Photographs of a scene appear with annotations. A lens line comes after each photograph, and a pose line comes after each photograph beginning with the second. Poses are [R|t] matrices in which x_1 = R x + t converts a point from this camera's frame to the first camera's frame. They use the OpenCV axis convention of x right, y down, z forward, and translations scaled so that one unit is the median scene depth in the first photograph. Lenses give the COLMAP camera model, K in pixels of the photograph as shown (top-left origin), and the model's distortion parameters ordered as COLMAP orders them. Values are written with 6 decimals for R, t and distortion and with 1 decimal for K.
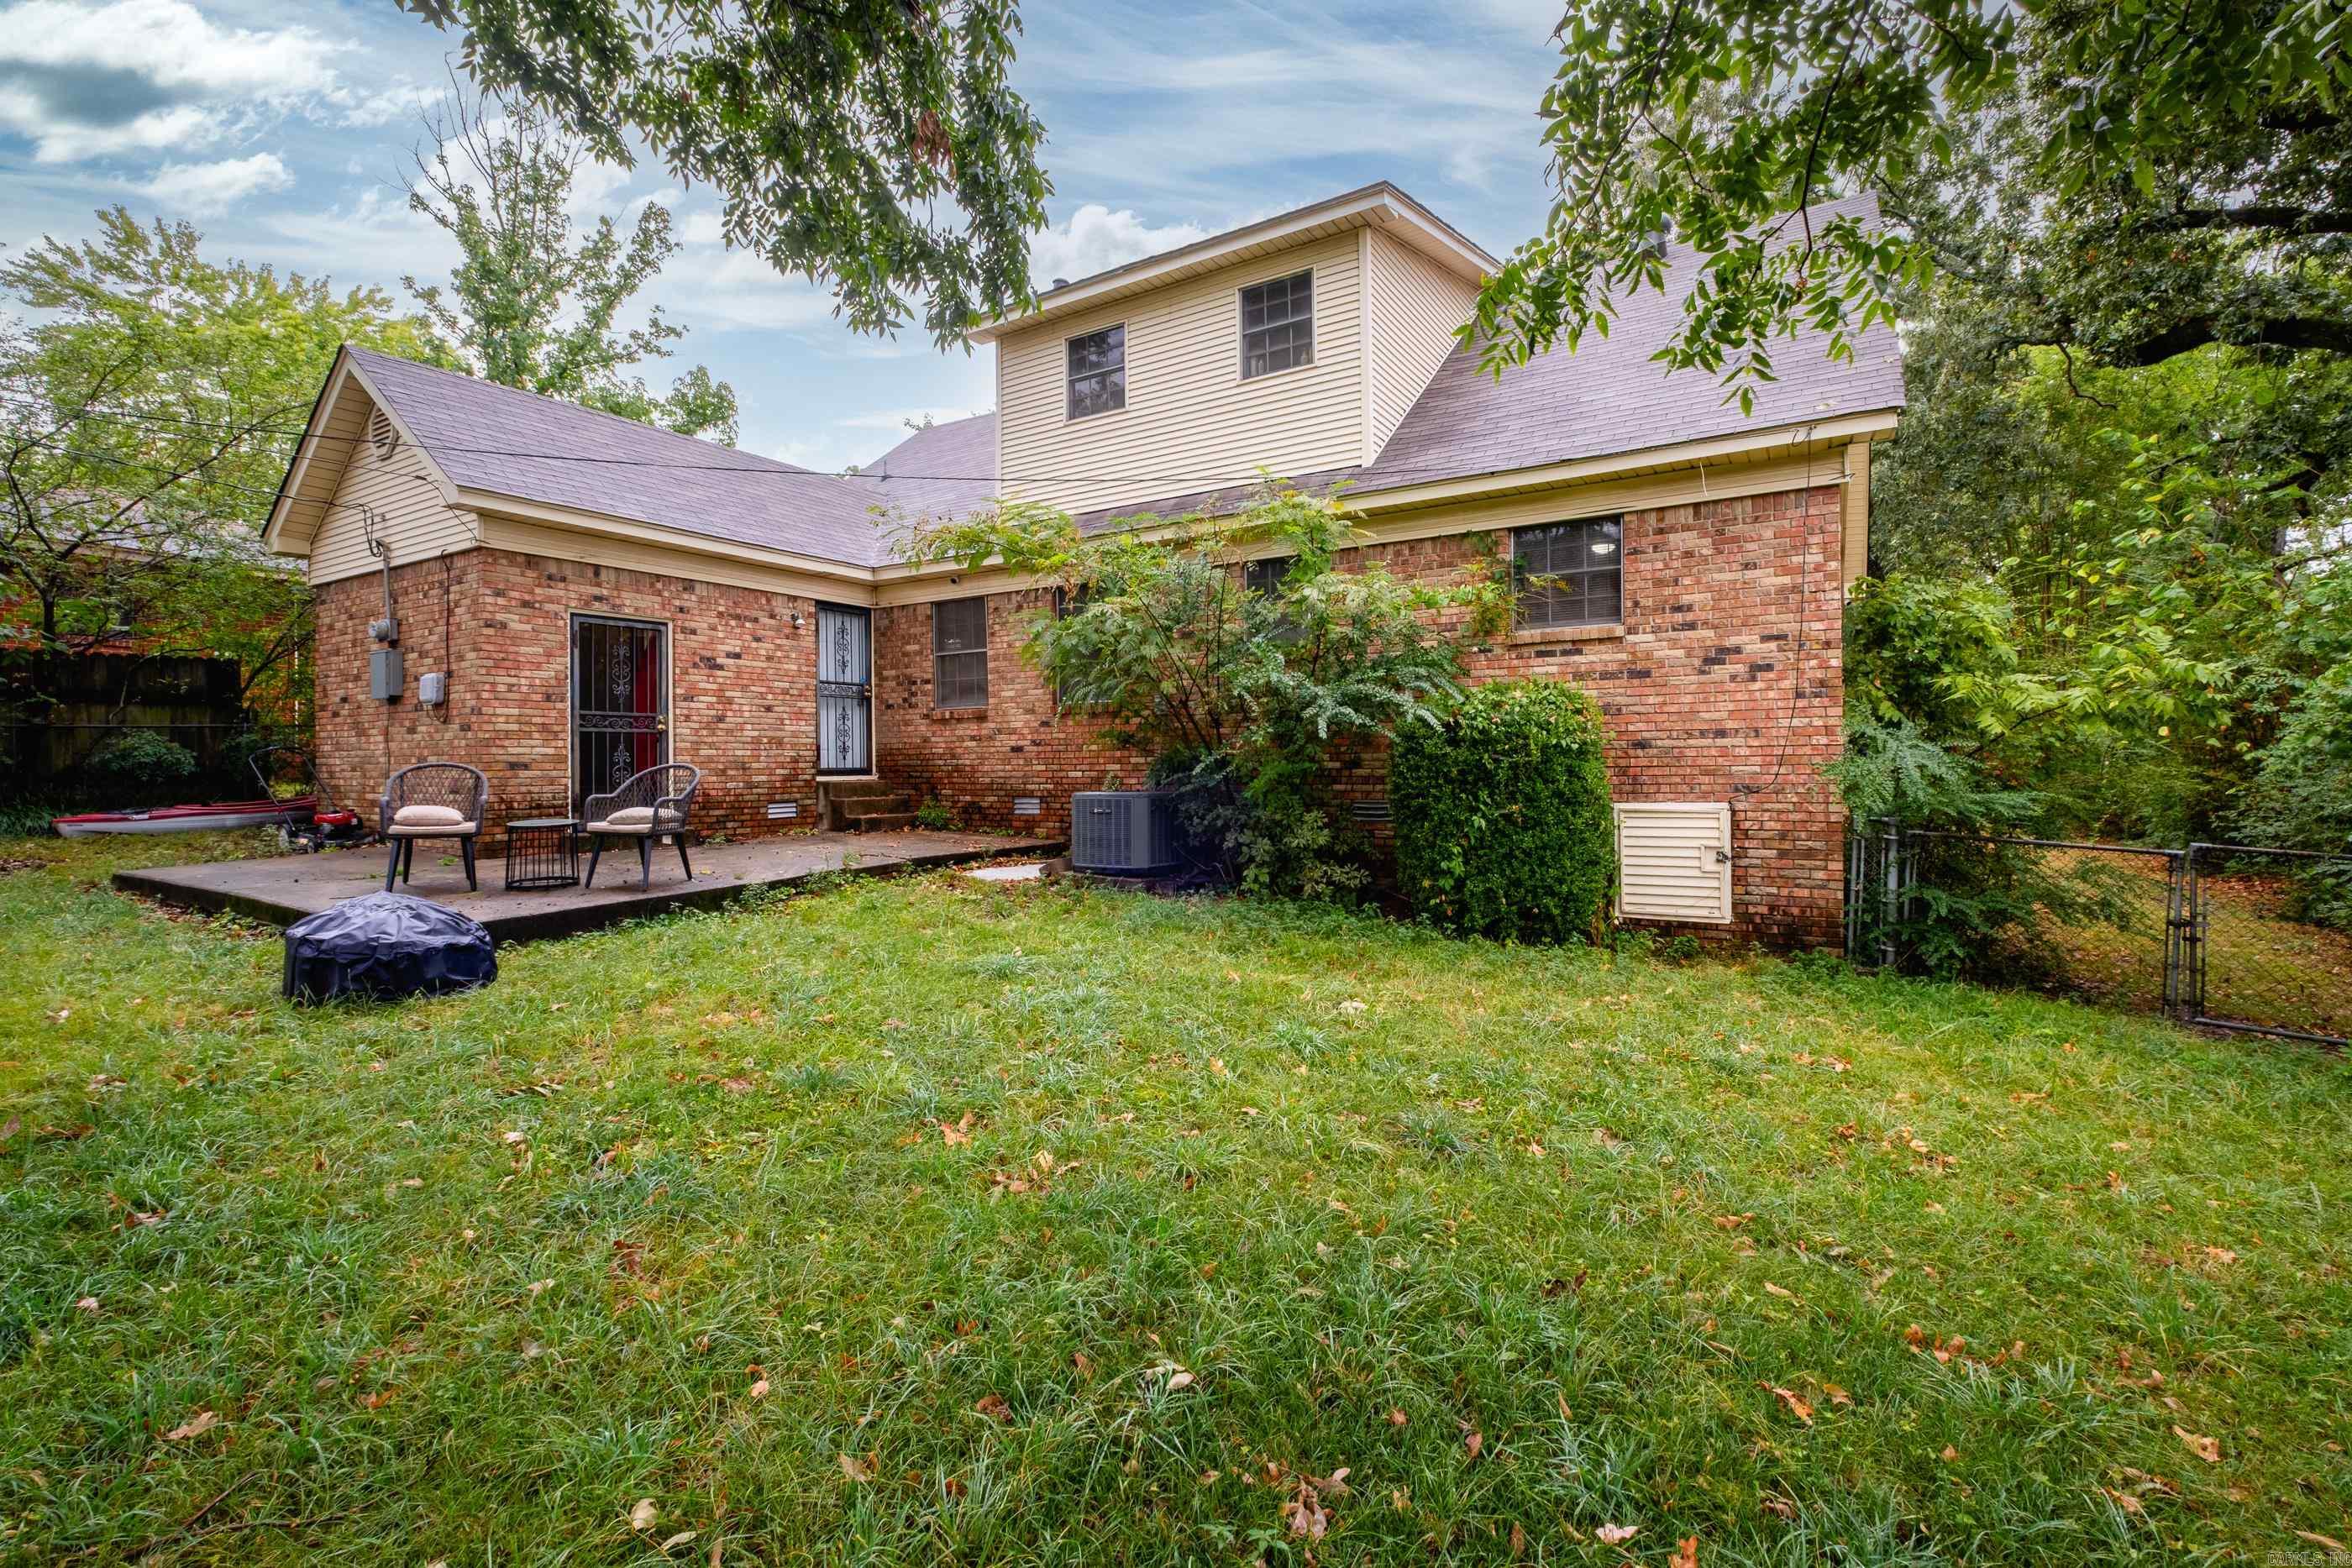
lens RADIAL K [[1060.2, 0, 1152.3], [0, 1060.2, 767.8], [0, 0, 1]] dist [0.010721, -0.000890]
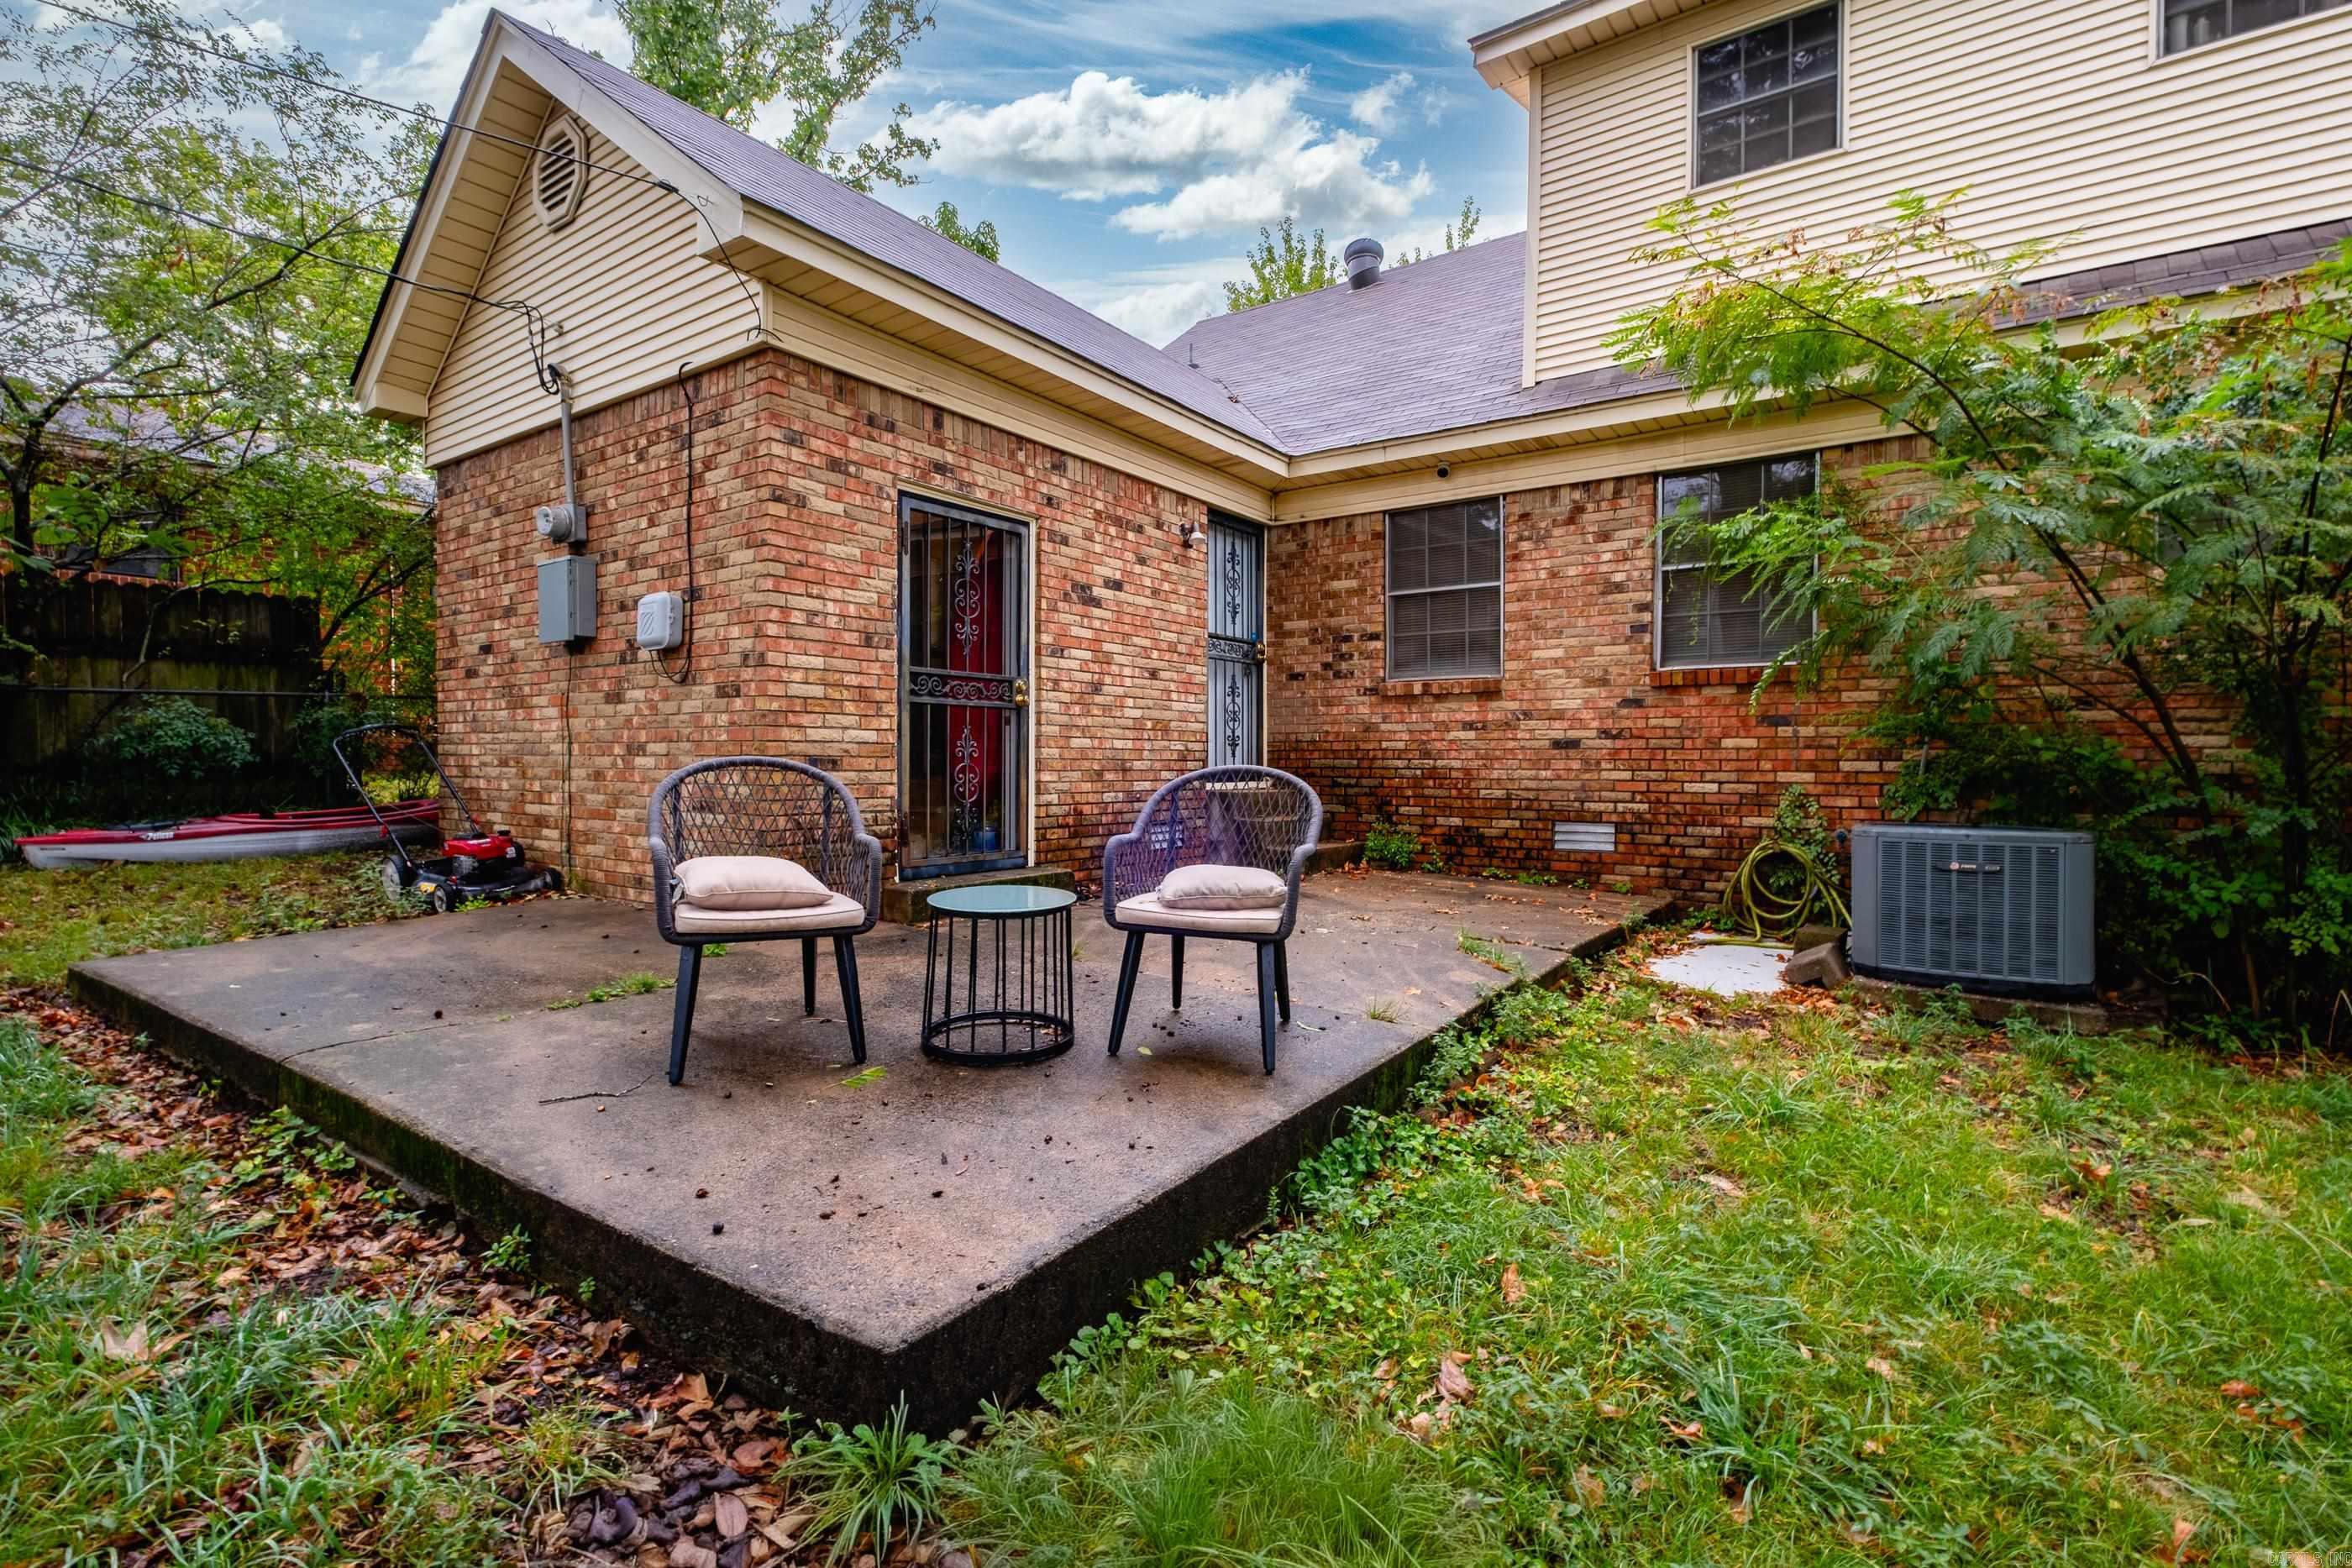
lens RADIAL K [[1060.2, 0, 1201.7], [0, 1060.2, 784.7], [0, 0, 1]] dist [0.010721, -0.000890]
pose [[0.999762, 0.013502, -0.017159, -0.339168], [-0.013175, 0.999733, 0.018984, -0.003043], [0.017411, -0.018753, 0.999673, 0.398776]]
